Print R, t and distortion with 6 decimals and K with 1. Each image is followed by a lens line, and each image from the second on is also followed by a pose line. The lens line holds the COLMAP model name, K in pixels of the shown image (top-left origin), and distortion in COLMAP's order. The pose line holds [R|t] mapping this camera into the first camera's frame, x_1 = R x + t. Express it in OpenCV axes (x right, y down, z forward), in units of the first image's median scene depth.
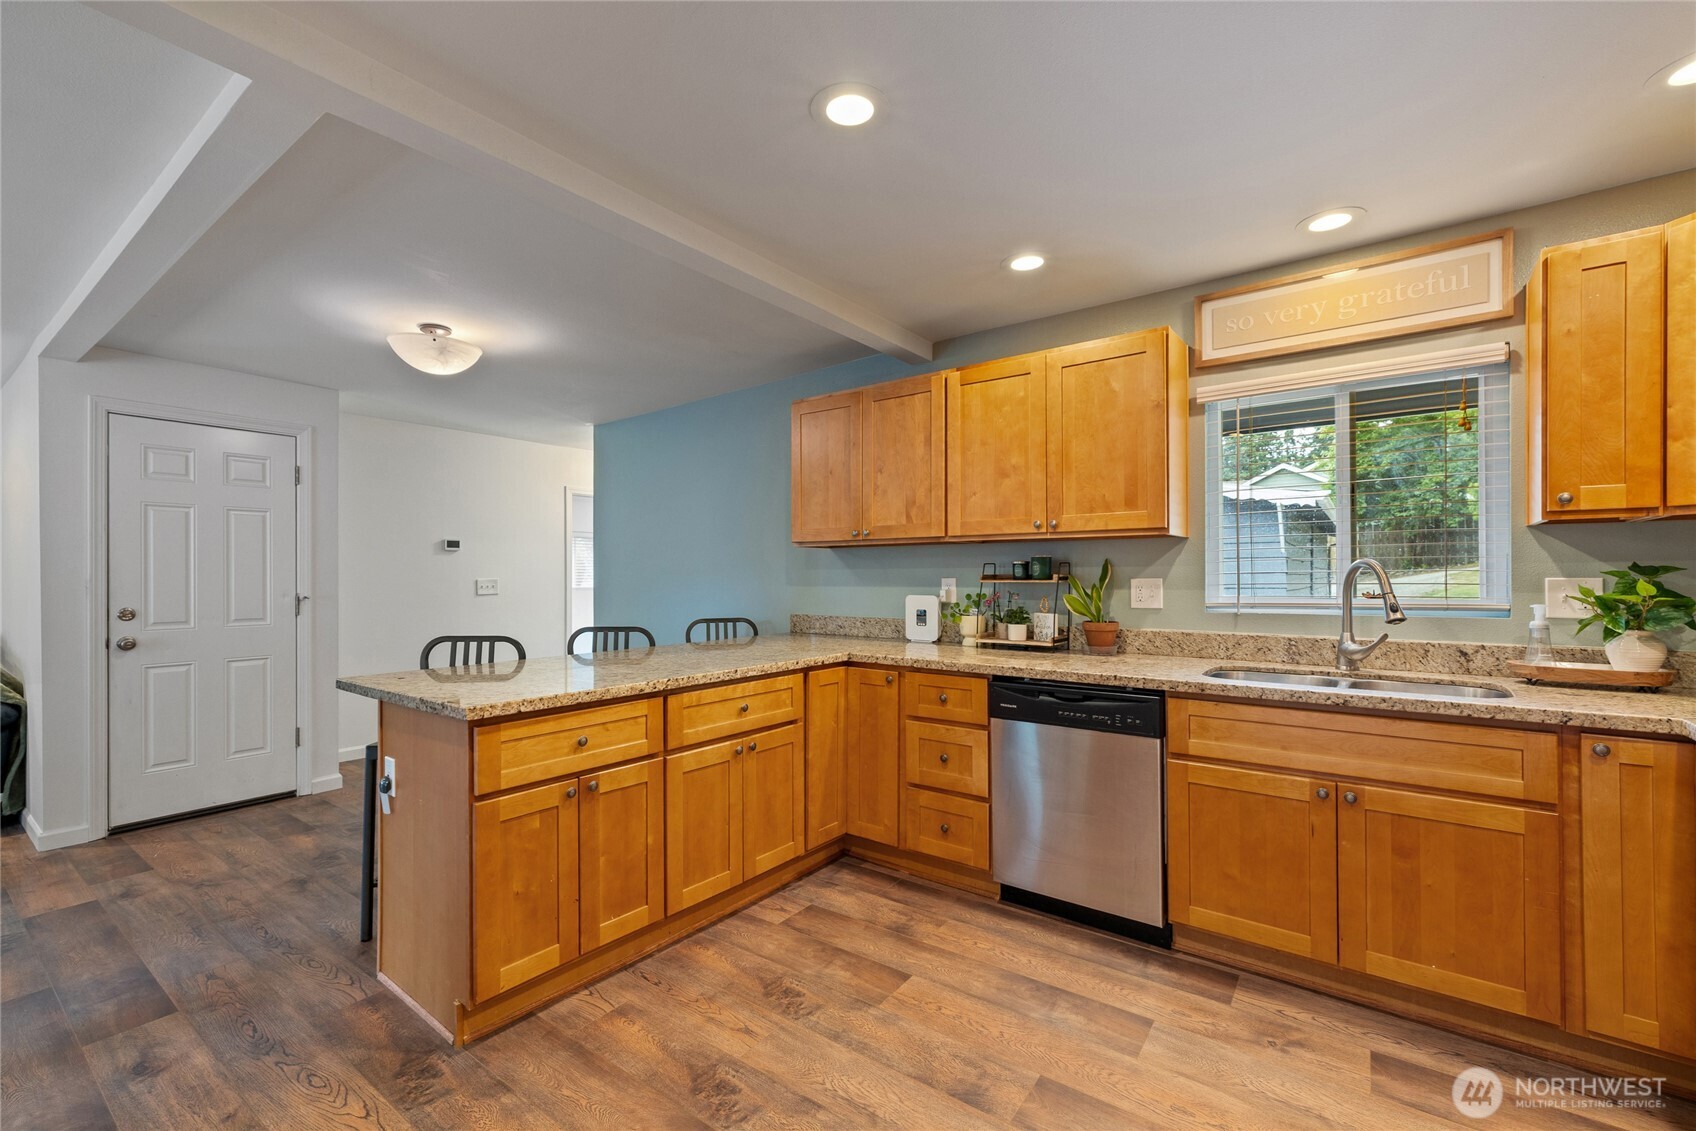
lens RADIAL K [[714.9, 0, 844.9], [0, 714.9, 569.4], [0, 0, 1]] dist [0.003395, -0.000770]
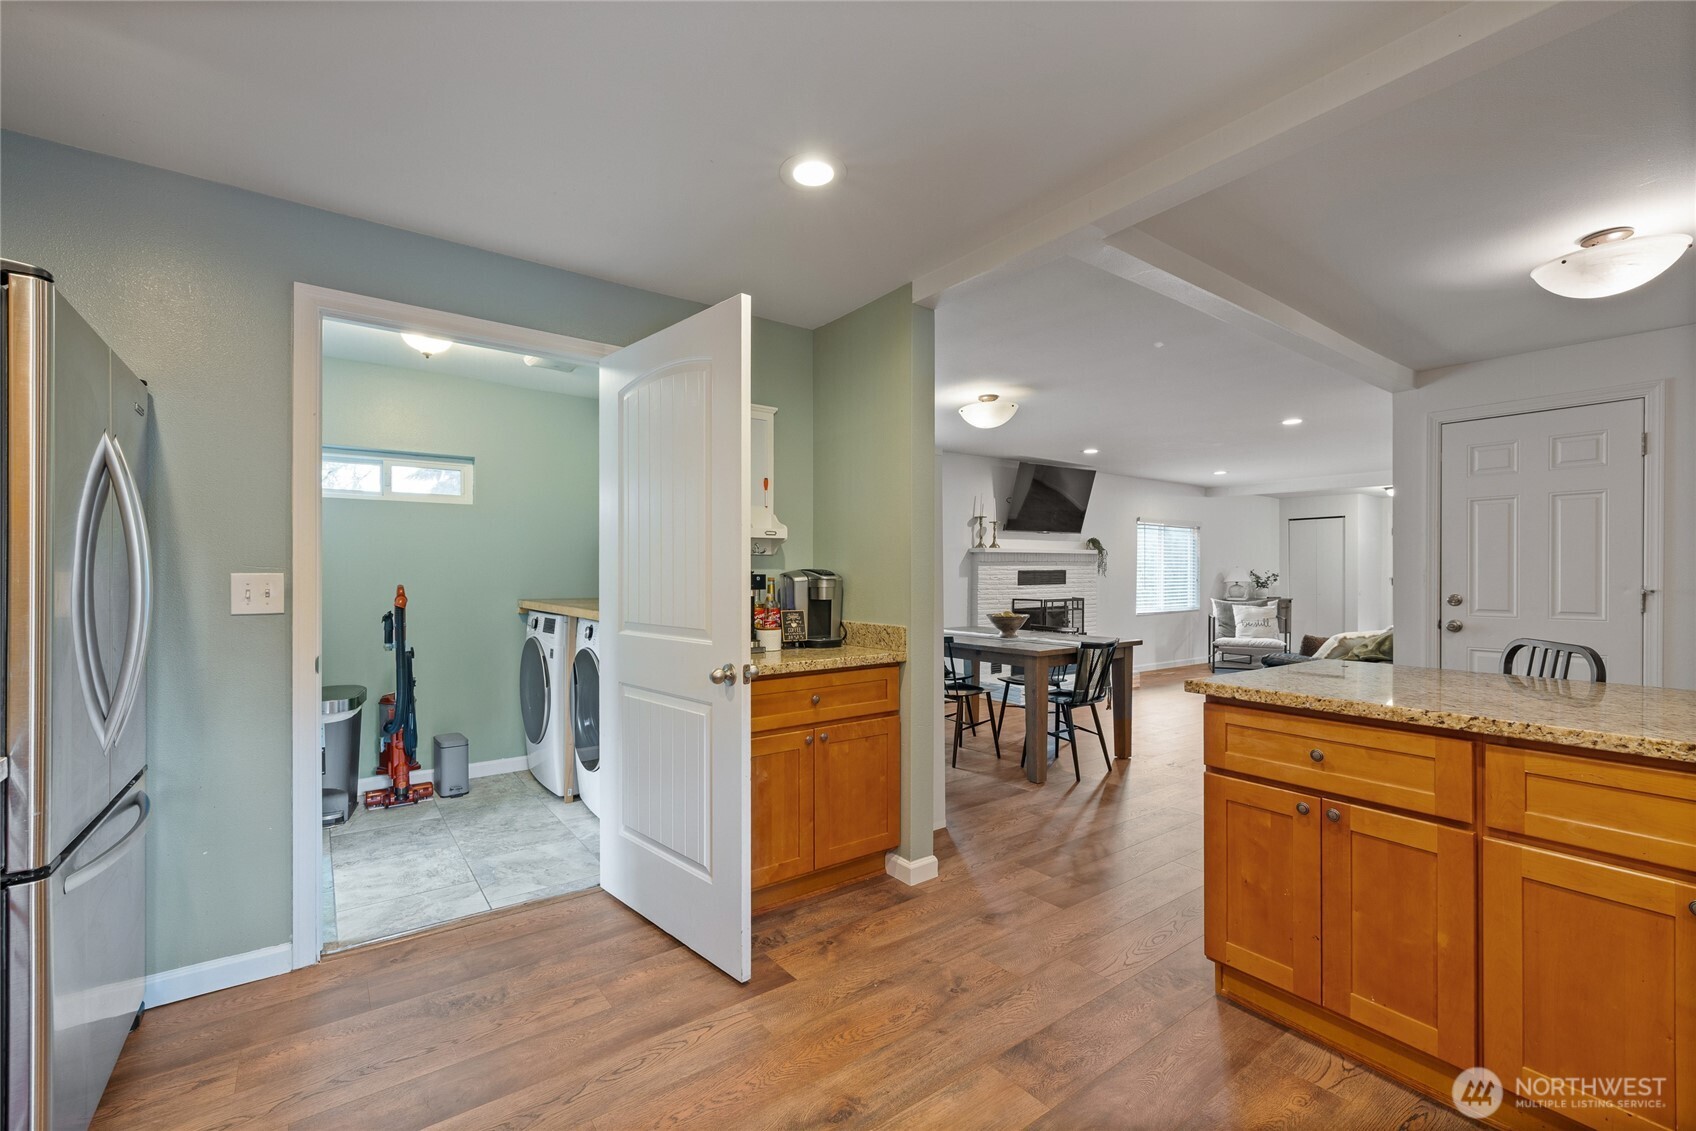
lens RADIAL K [[714.9, 0, 849.4], [0, 714.9, 579.3], [0, 0, 1]] dist [0.003395, -0.000770]
pose [[-0.289055, 0.010151, -0.957259, 0.419250], [0.012220, 0.999901, 0.006913, 0.012270], [0.957235, -0.009700, -0.289150, 0.492266]]
